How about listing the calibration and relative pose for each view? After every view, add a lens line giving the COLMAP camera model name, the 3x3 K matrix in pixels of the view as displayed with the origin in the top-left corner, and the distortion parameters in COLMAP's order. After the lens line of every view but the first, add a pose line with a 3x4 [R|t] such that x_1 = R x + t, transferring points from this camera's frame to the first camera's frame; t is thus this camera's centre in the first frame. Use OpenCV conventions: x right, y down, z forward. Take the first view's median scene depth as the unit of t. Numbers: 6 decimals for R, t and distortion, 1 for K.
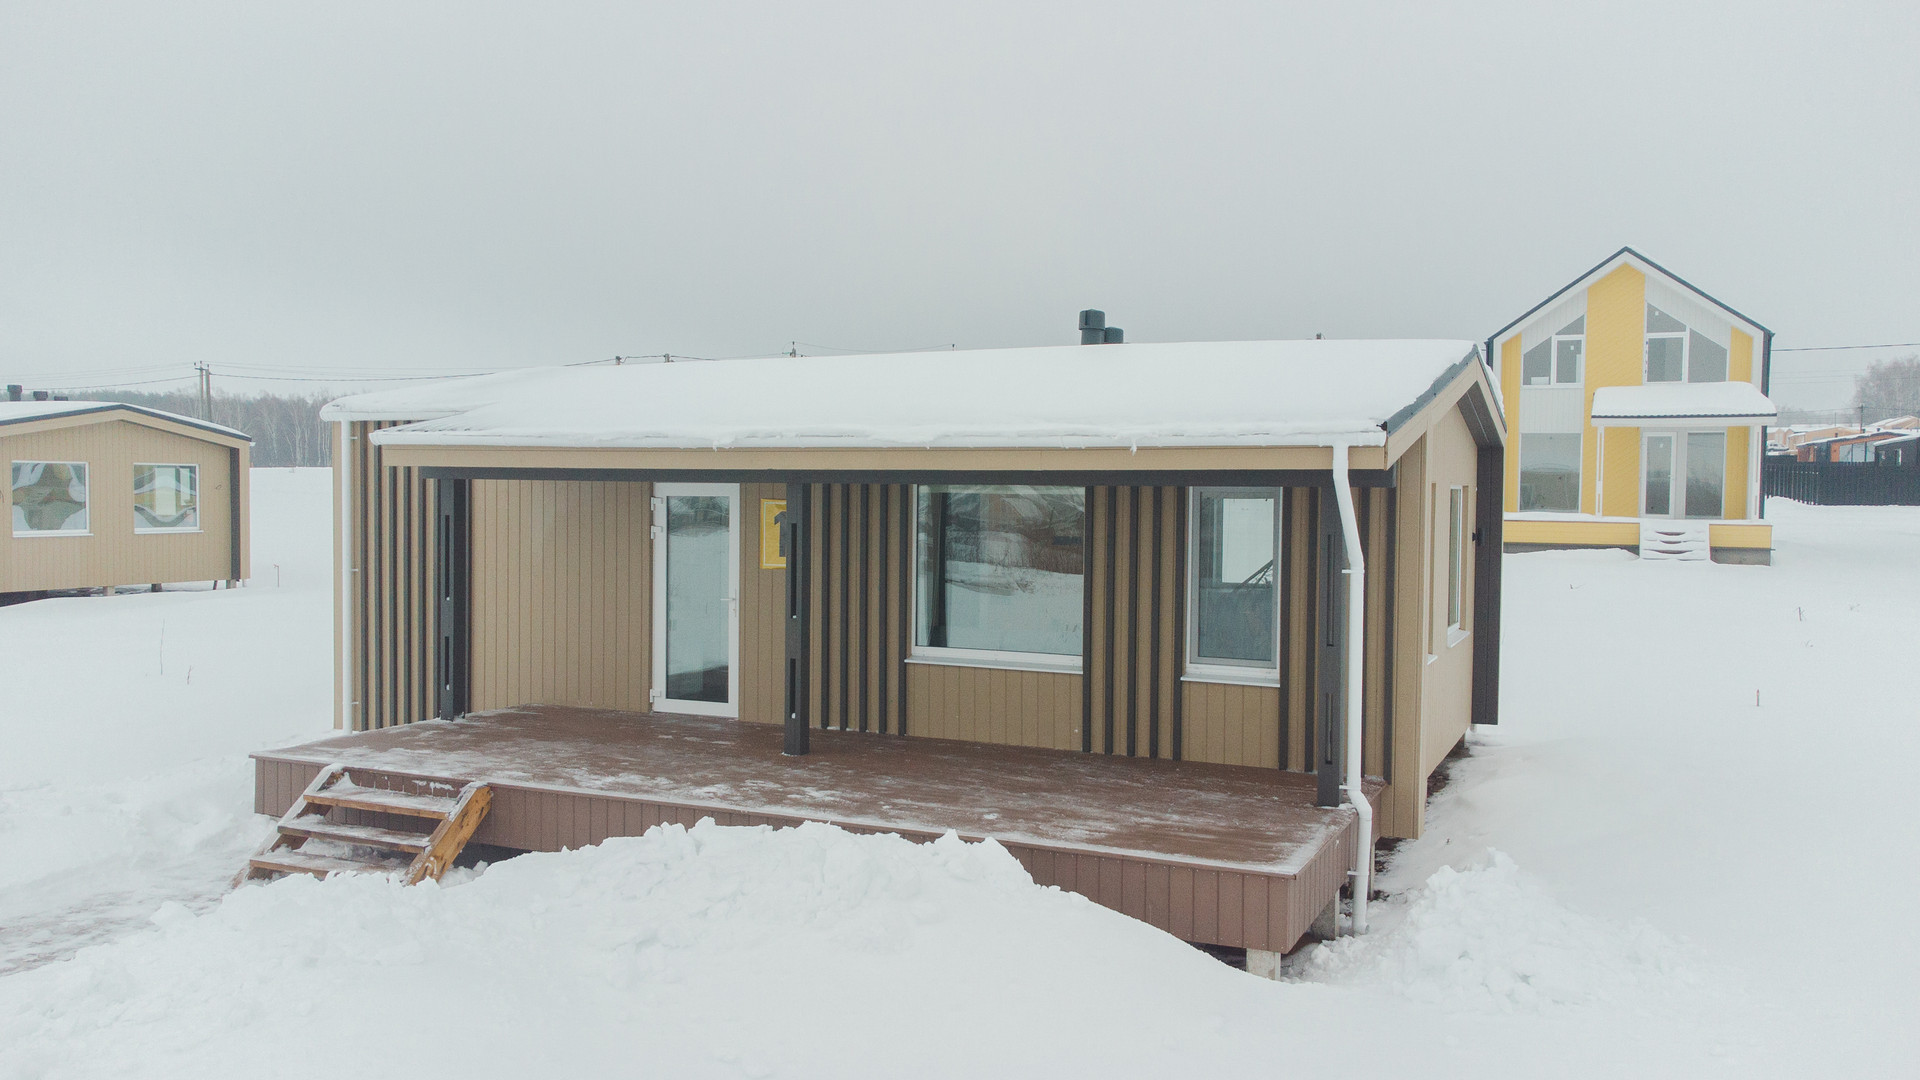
lens RADIAL K [[1501.5, 0, 973.1], [0, 1501.5, 555.6], [0, 0, 1]] dist [0.040758, 0.022999]
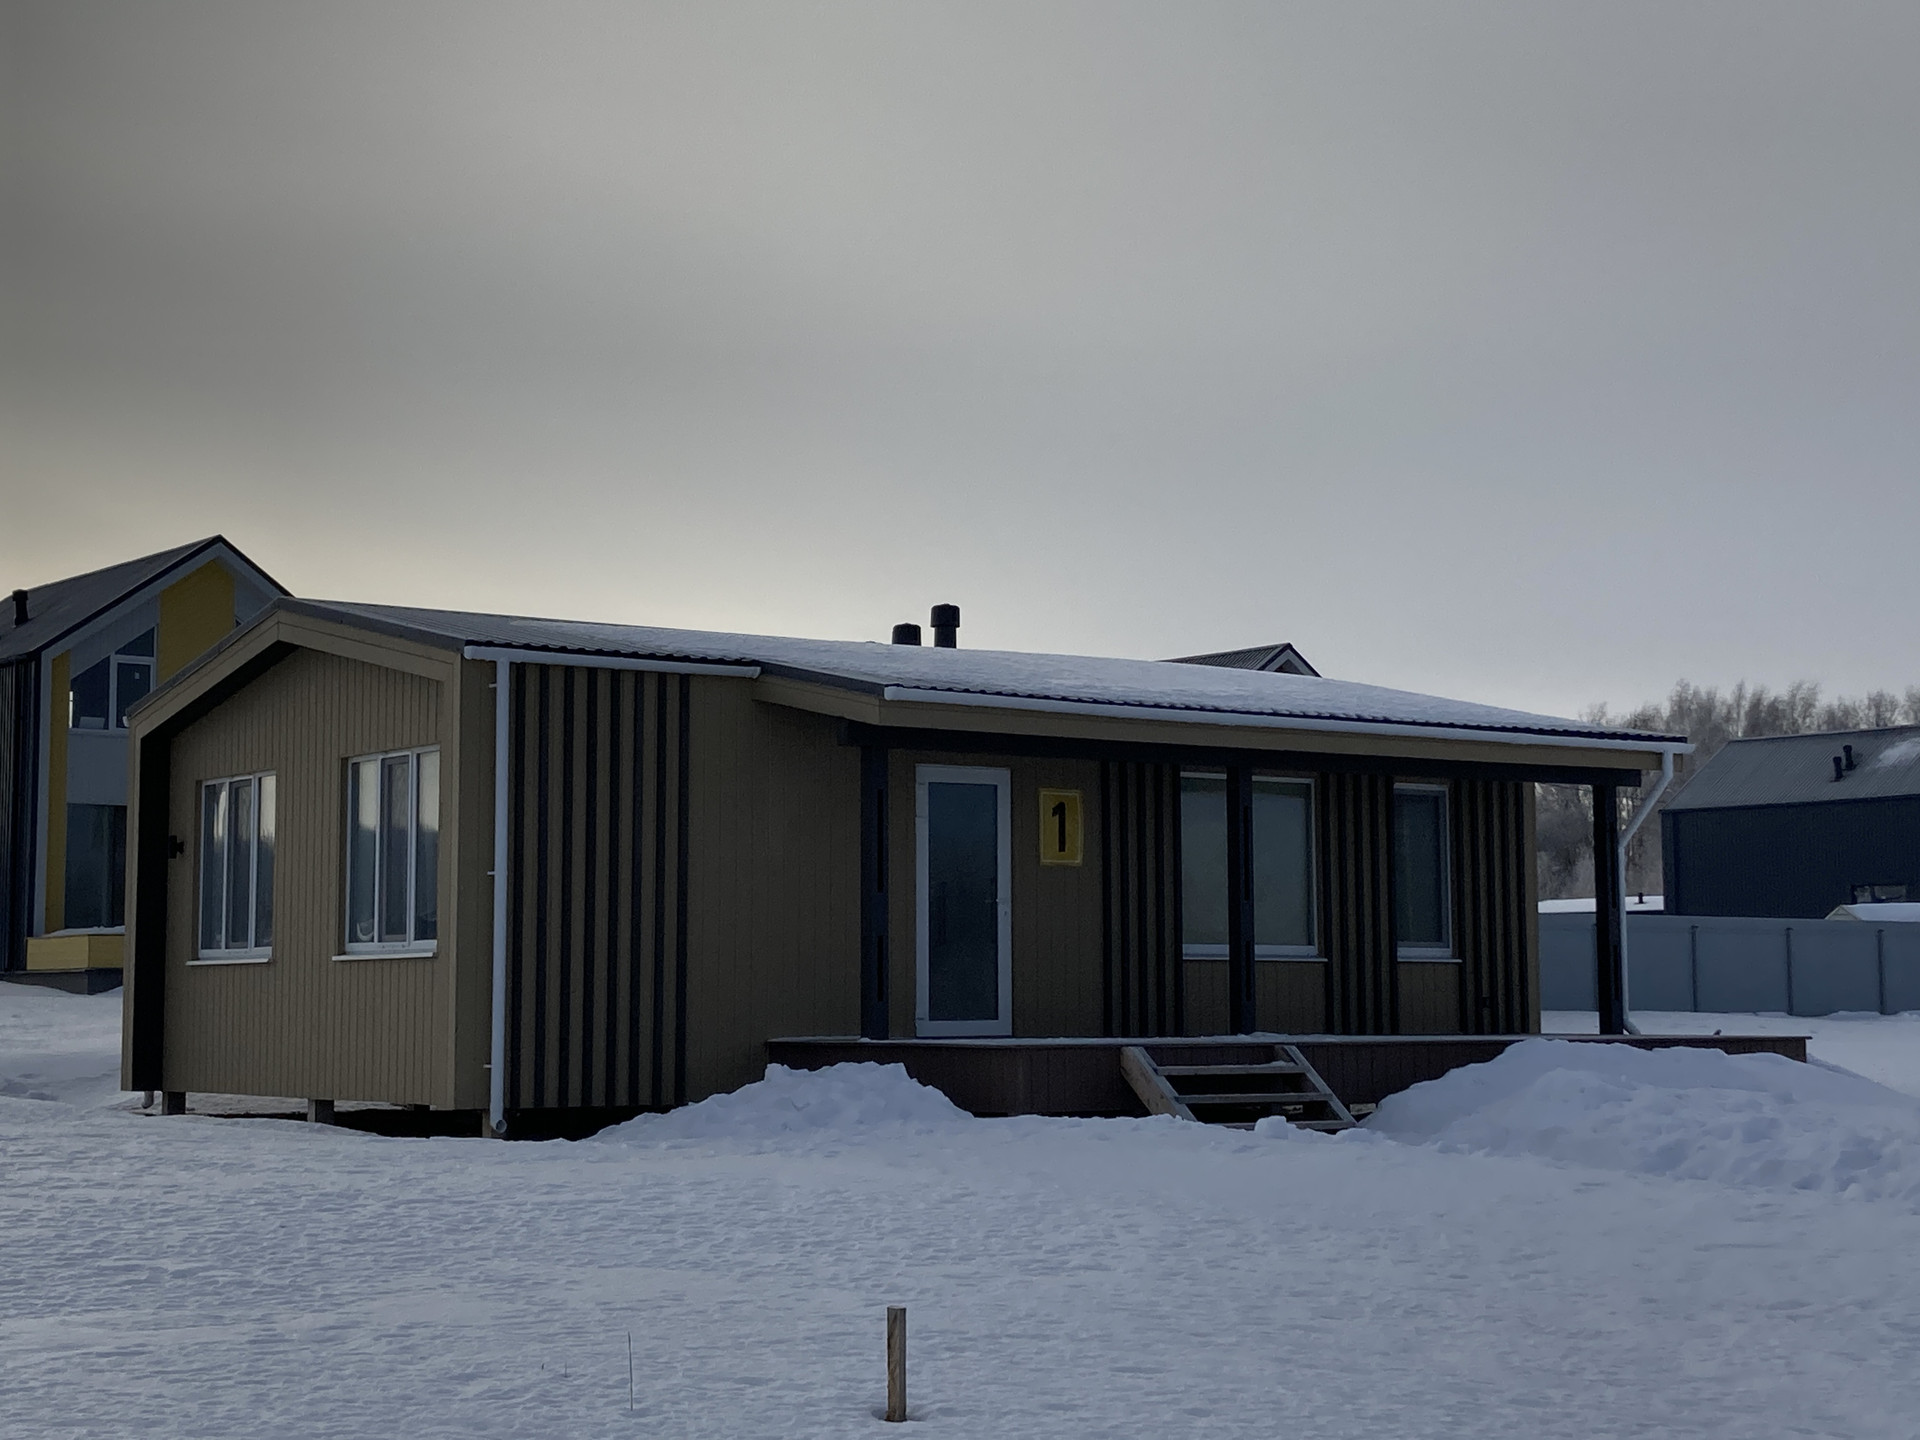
lens RADIAL K [[3052.4, 0, 961.7], [0, 3052.4, 717.0], [0, 0, 1]] dist [0.166322, 0.000000]
pose [[0.488329, 0.069422, 0.869894, -1.771193], [0.046316, 0.993364, -0.105276, 0.111919], [-0.871430, 0.091699, 0.481873, 0.149041]]
